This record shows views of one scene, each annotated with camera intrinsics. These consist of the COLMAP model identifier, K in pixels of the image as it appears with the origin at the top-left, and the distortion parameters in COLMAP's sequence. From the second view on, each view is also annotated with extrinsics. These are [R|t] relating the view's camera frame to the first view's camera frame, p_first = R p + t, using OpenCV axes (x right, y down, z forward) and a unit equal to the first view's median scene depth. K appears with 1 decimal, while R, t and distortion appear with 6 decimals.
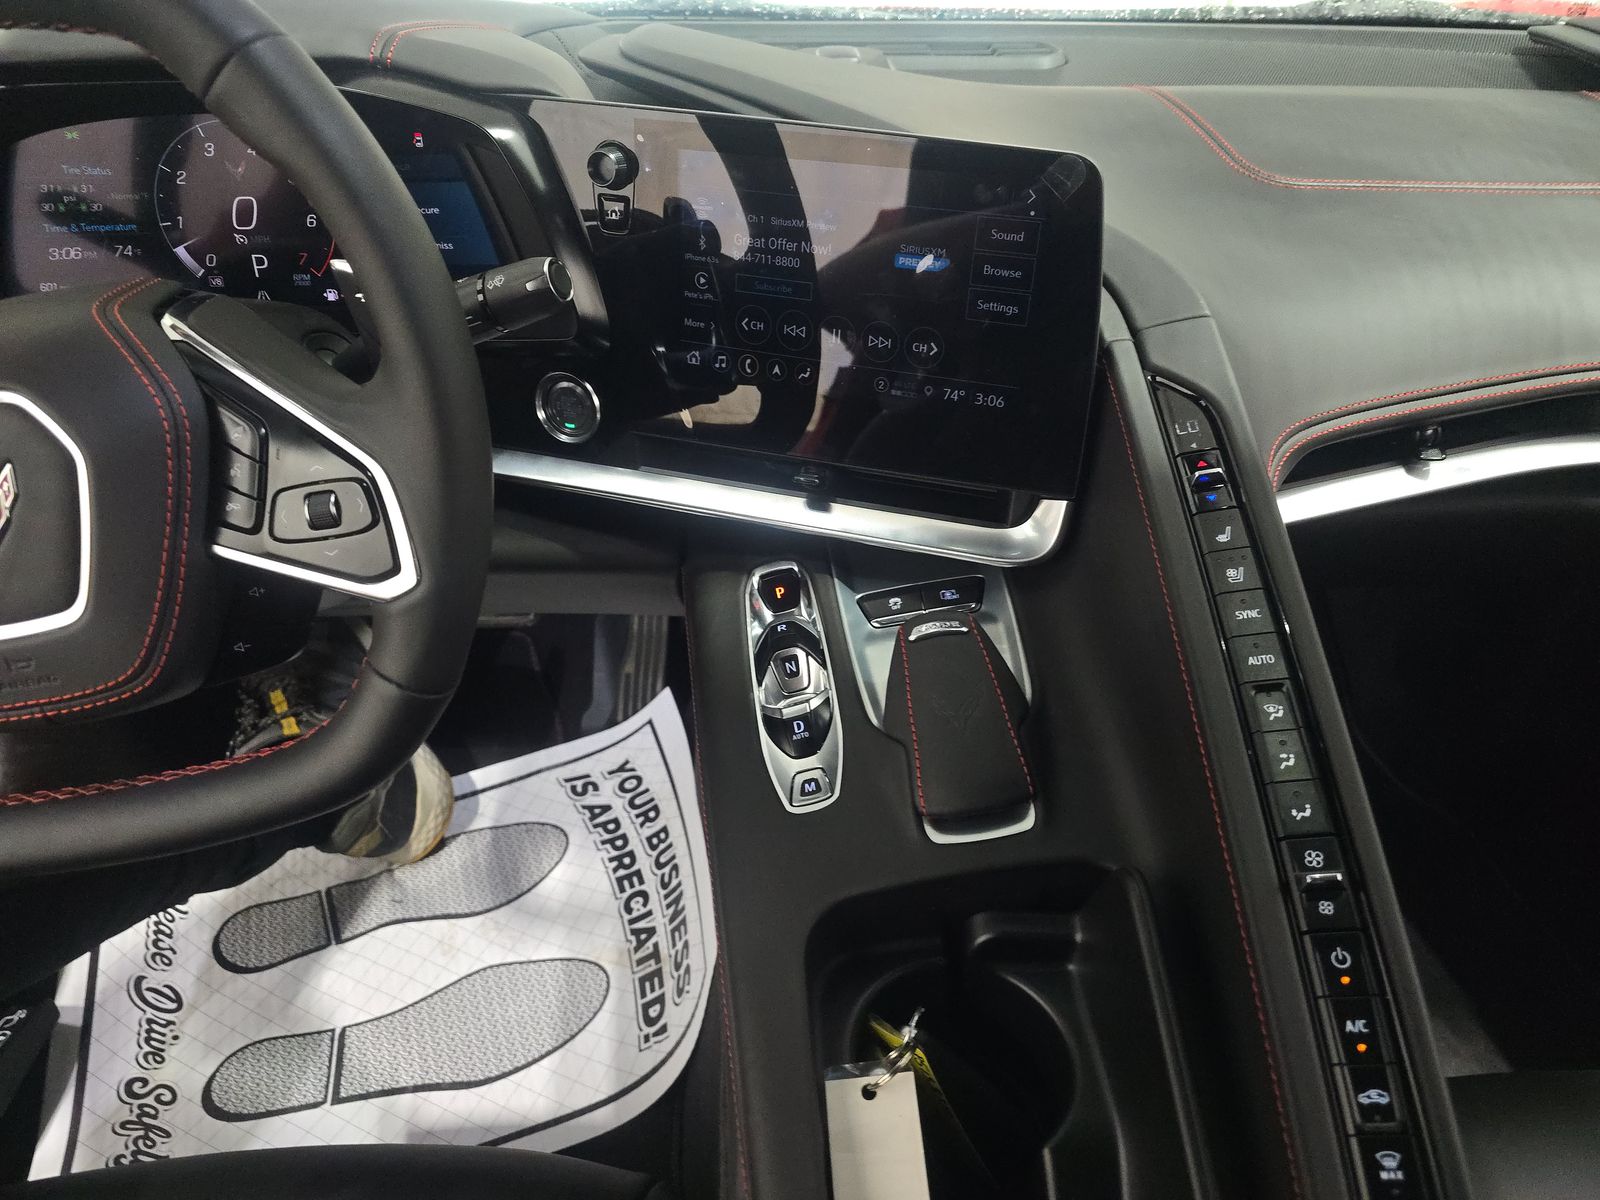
lens RADIAL K [[1077.8, 0, 790.3], [0, 1077.8, 571.2], [0, 0, 1]] dist [0.028444, -0.032738]
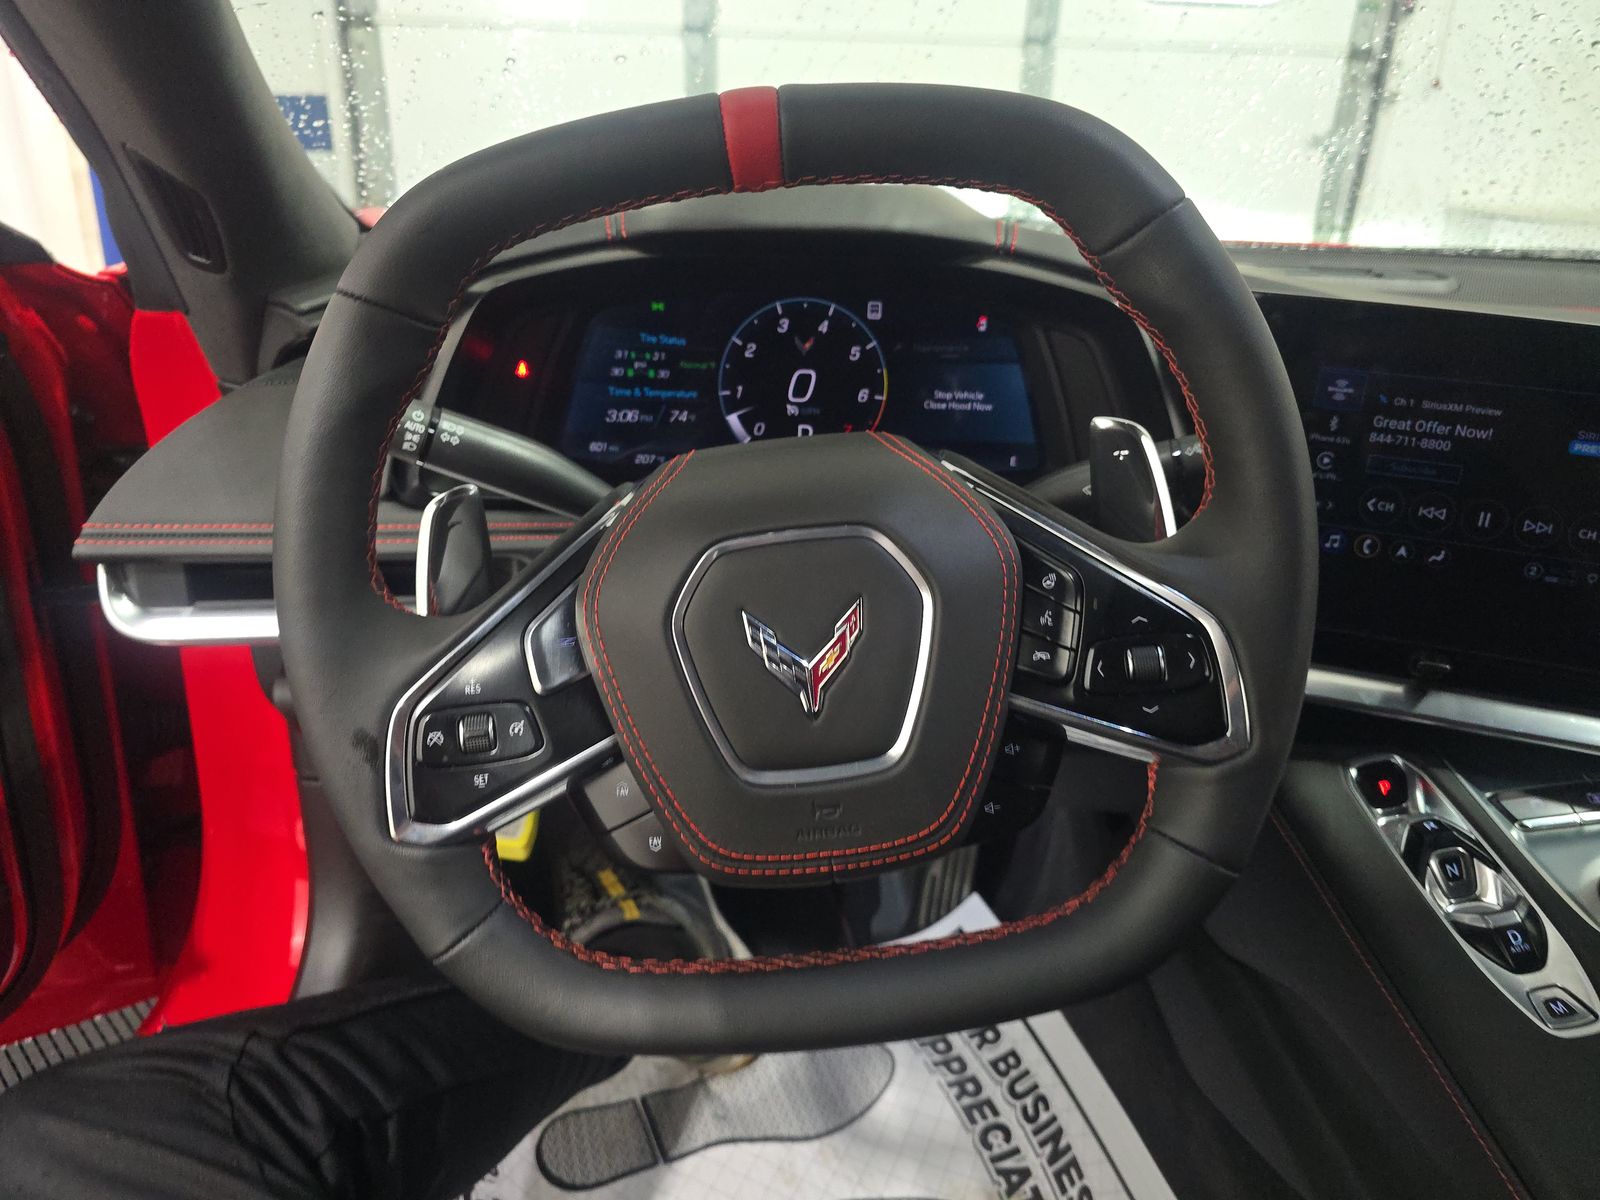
lens RADIAL K [[1077.8, 0, 775.8], [0, 1077.8, 576.7], [0, 0, 1]] dist [0.028444, -0.032738]
pose [[0.997980, 0.045362, -0.044478, -0.308833], [-0.052967, 0.980686, -0.188283, 0.028029], [0.035078, 0.190258, 0.981107, 0.017258]]
